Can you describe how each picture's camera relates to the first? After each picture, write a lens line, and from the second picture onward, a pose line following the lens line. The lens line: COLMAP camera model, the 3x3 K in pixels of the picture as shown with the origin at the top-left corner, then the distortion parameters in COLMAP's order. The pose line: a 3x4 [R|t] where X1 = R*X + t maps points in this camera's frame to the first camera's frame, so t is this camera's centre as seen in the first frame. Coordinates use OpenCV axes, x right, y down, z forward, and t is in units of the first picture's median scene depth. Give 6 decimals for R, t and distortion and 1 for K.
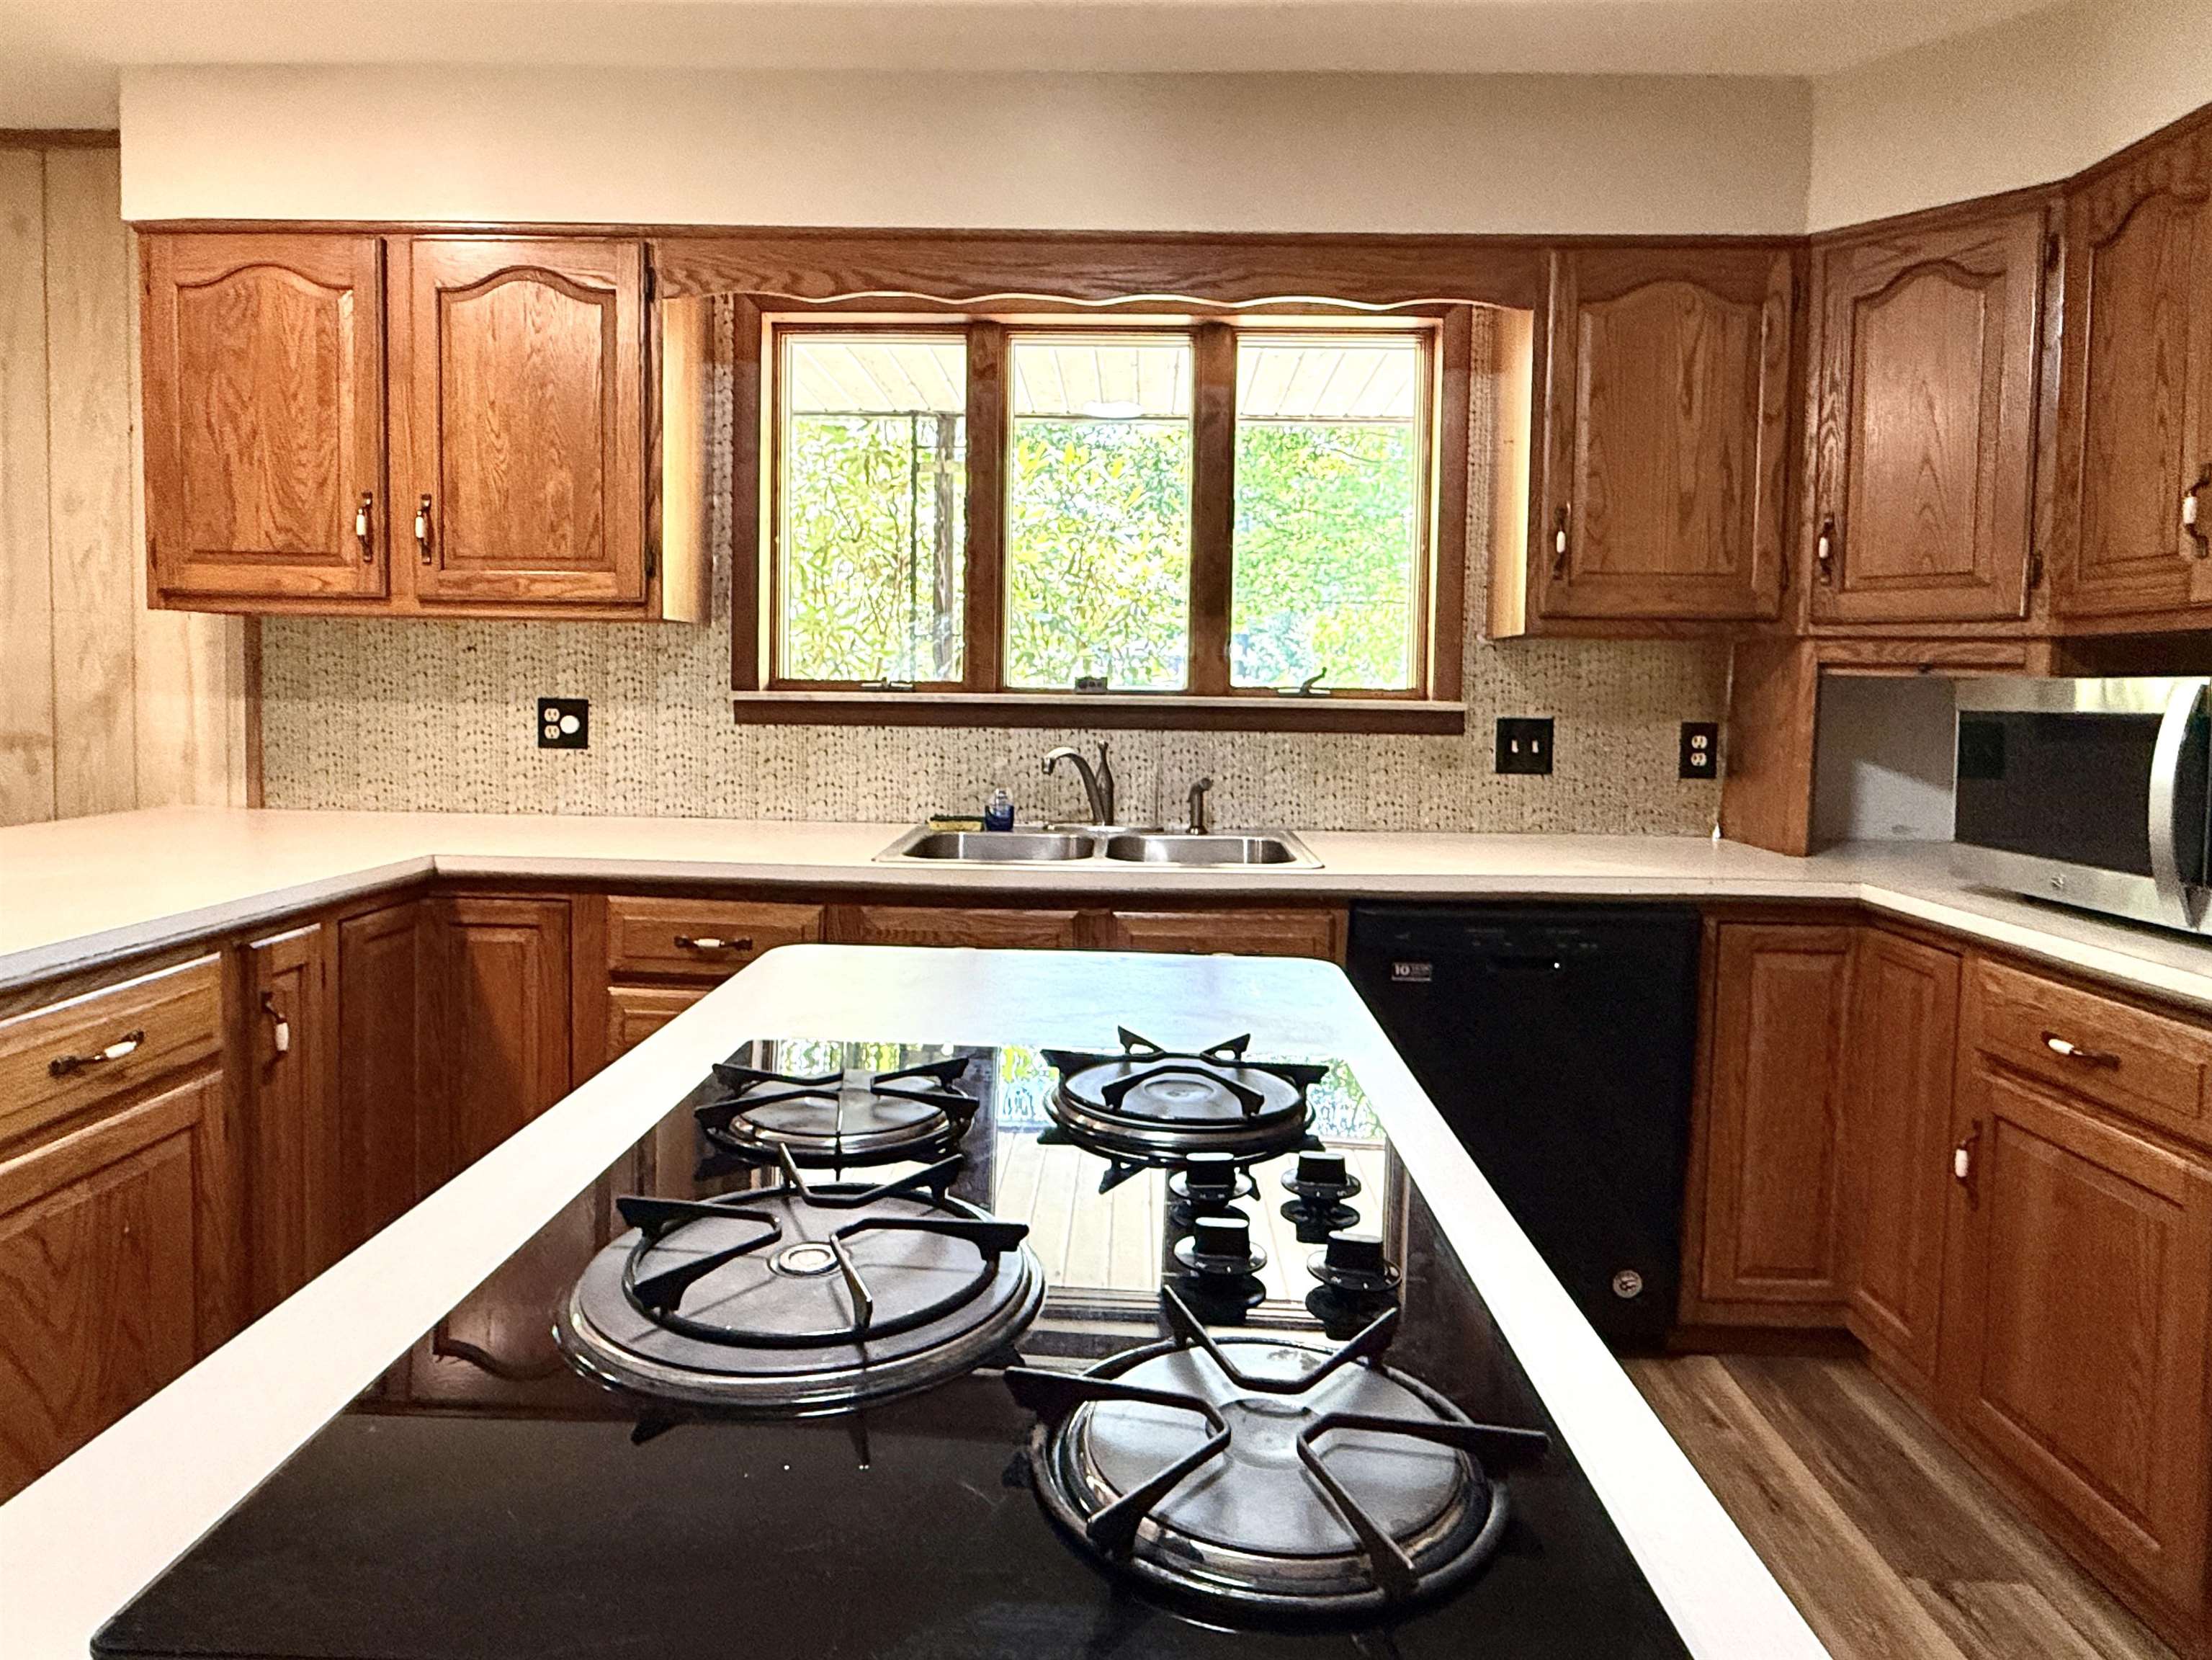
lens RADIAL K [[1332.6, 0, 1091.1], [0, 1332.6, 734.8], [0, 0, 1]] dist [-0.003177, 0.003198]
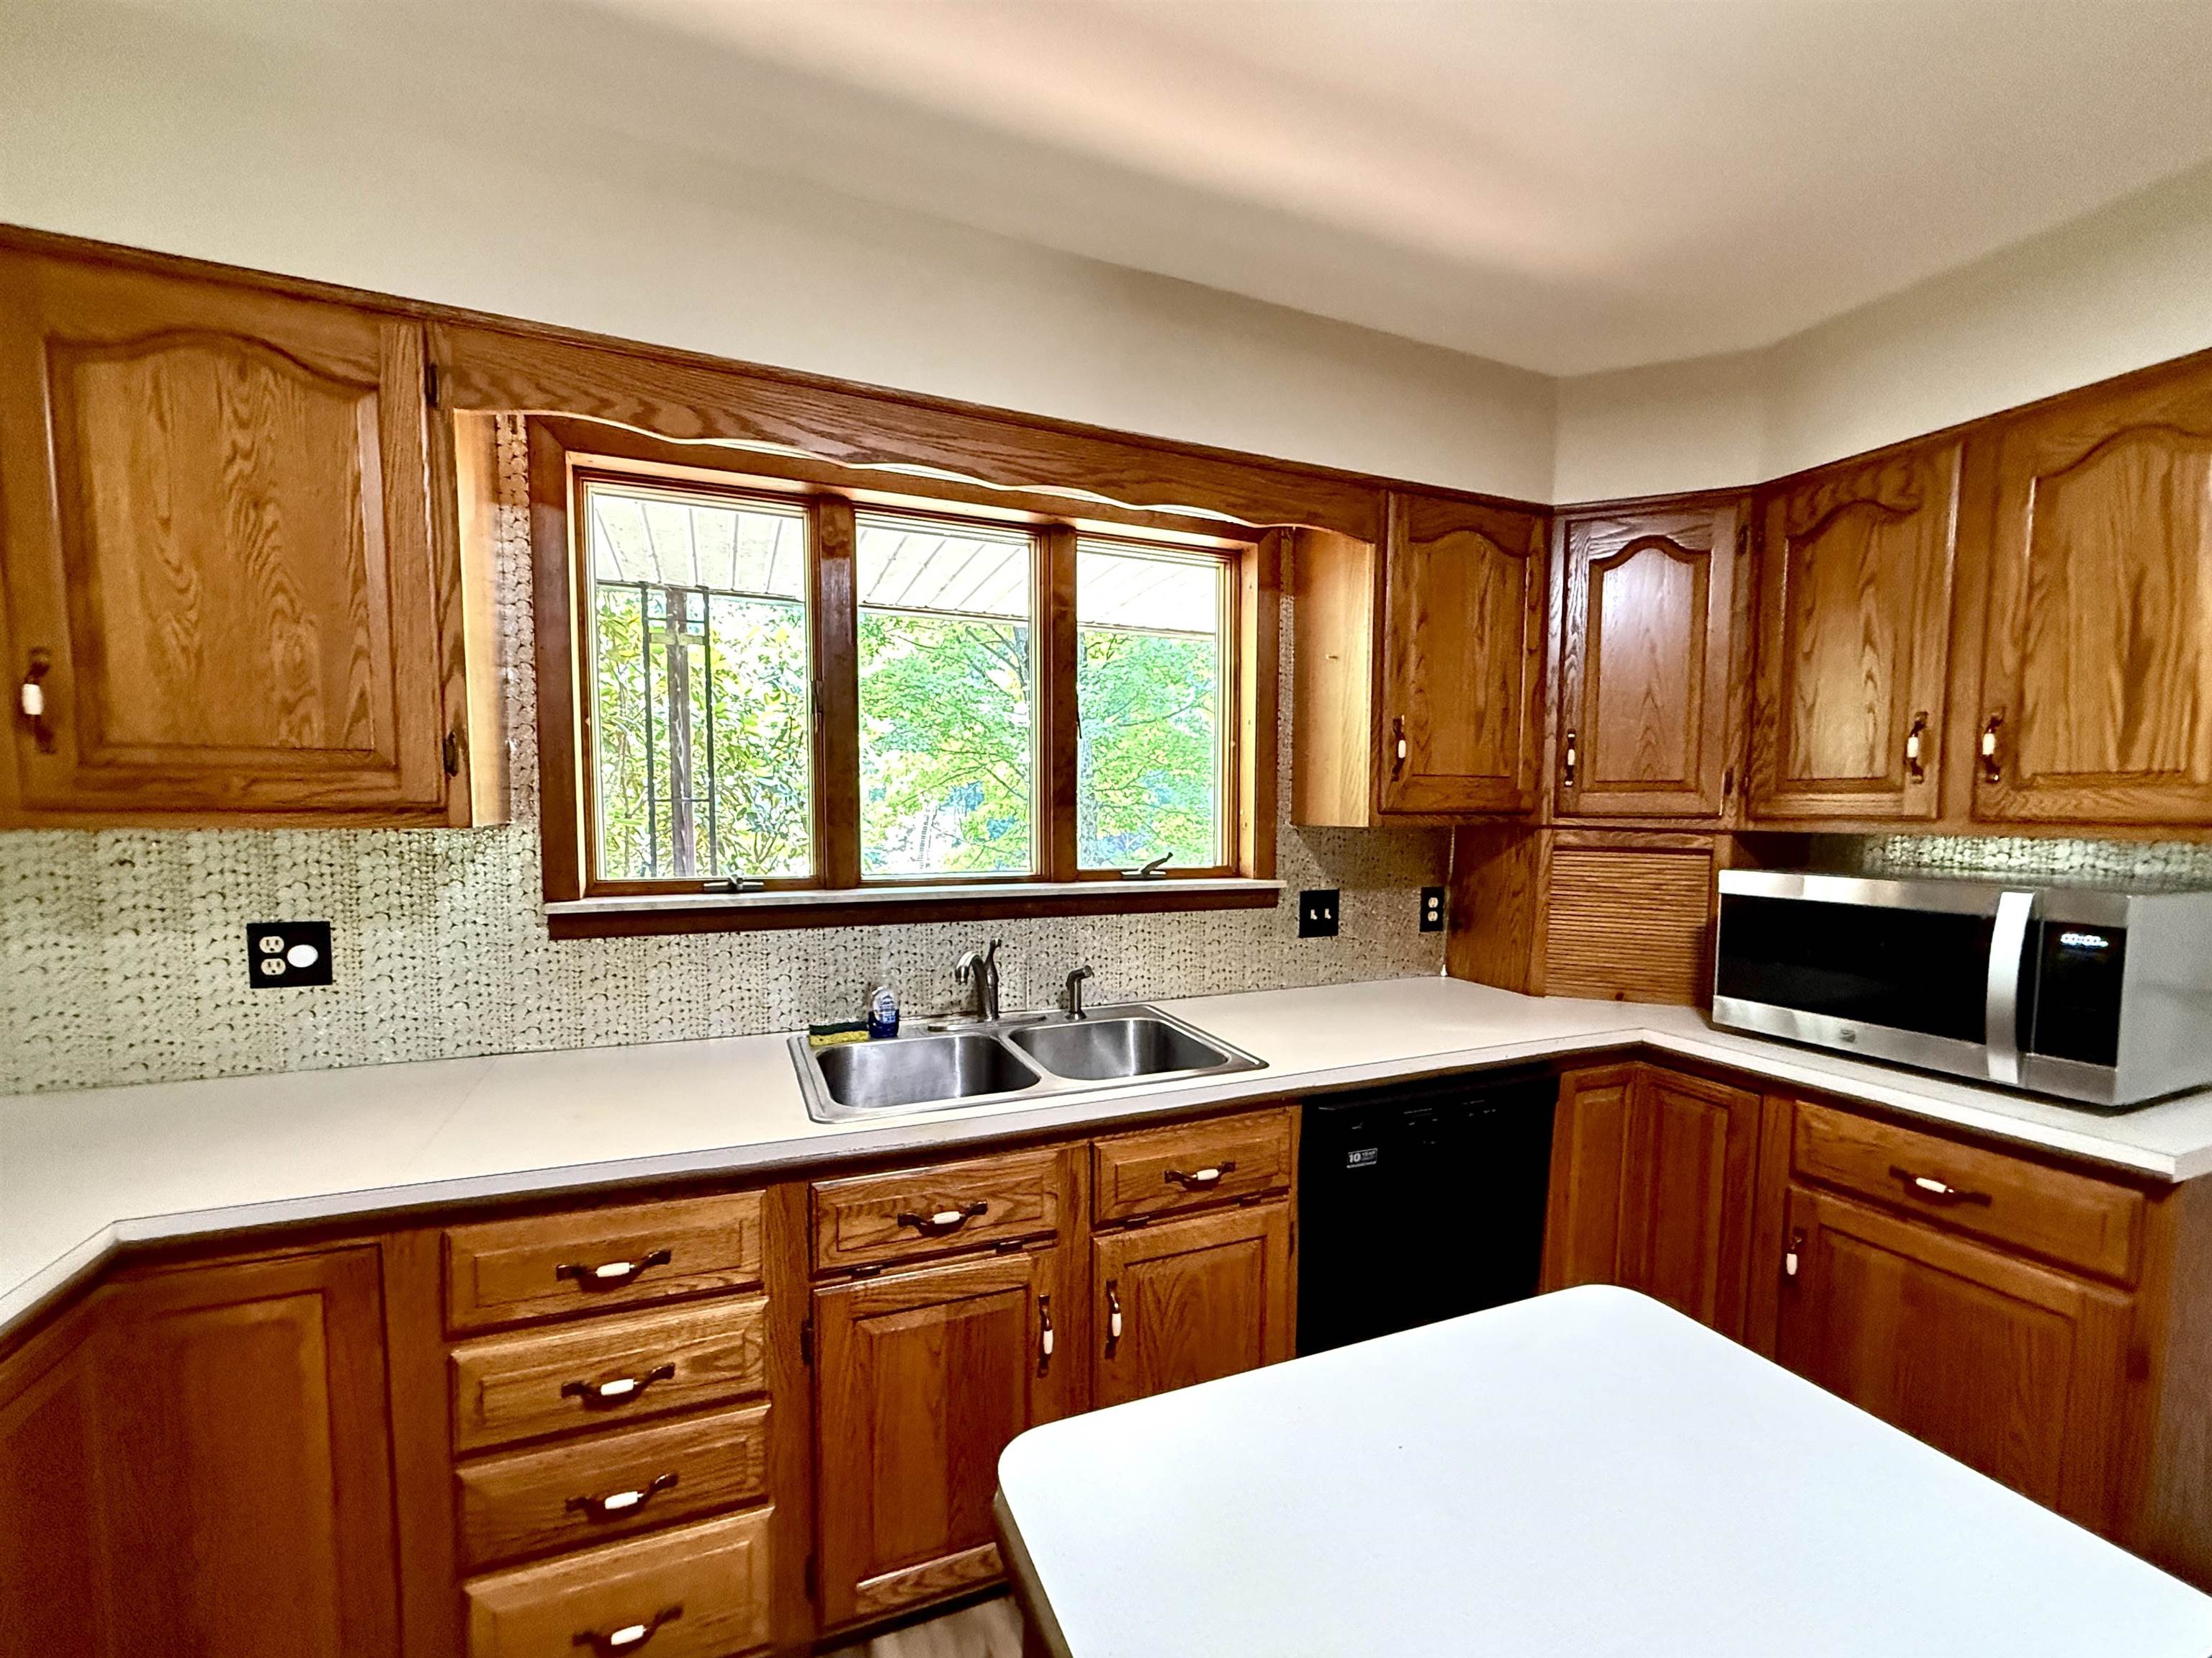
lens RADIAL K [[952.7, 0, 1132.6], [0, 952.7, 875.4], [0, 0, 1]] dist [-0.001845, 0.001072]
pose [[0.909883, -0.039095, 0.413020, -0.204016], [0.025147, 0.998917, 0.039154, -0.072799], [-0.414103, -0.025240, 0.909880, 0.339277]]
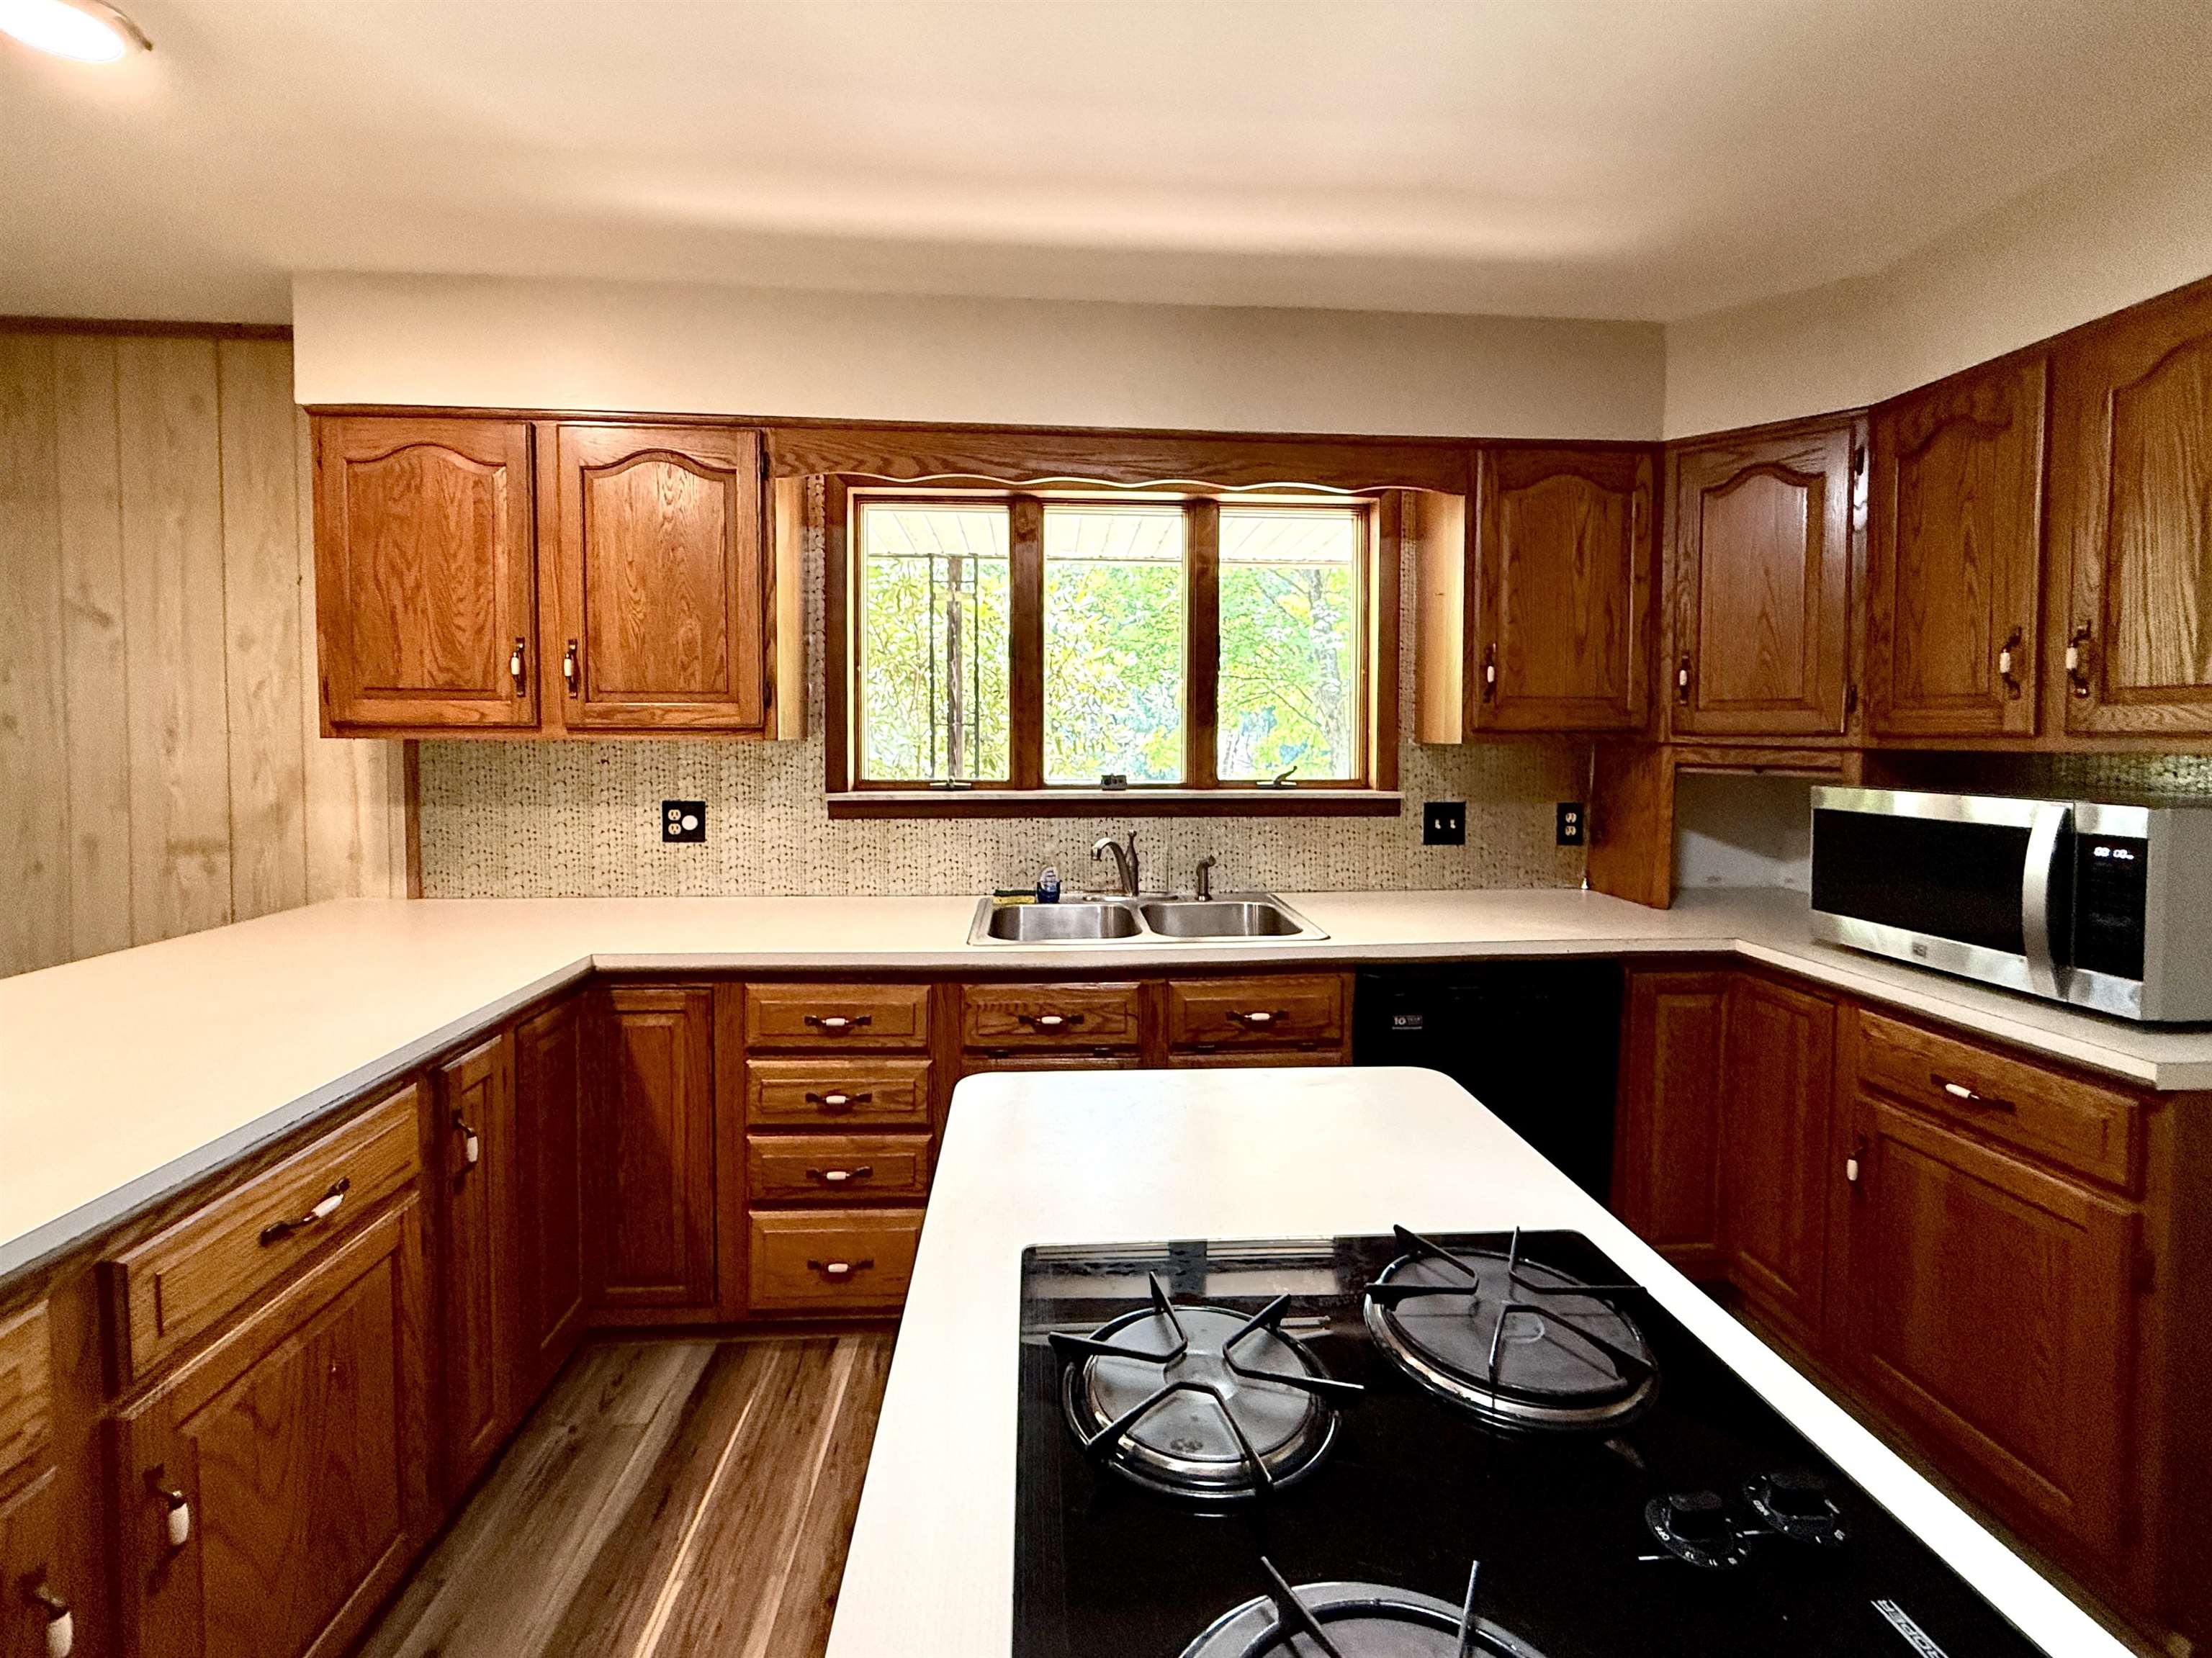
lens RADIAL K [[952.7, 0, 1104.9], [0, 952.7, 760.1], [0, 0, 1]] dist [-0.001845, 0.001072]
pose [[0.995401, -0.014445, 0.094698, -0.109419], [0.015495, 0.999826, -0.010366, -0.056785], [-0.094532, 0.011786, 0.995452, 0.112794]]
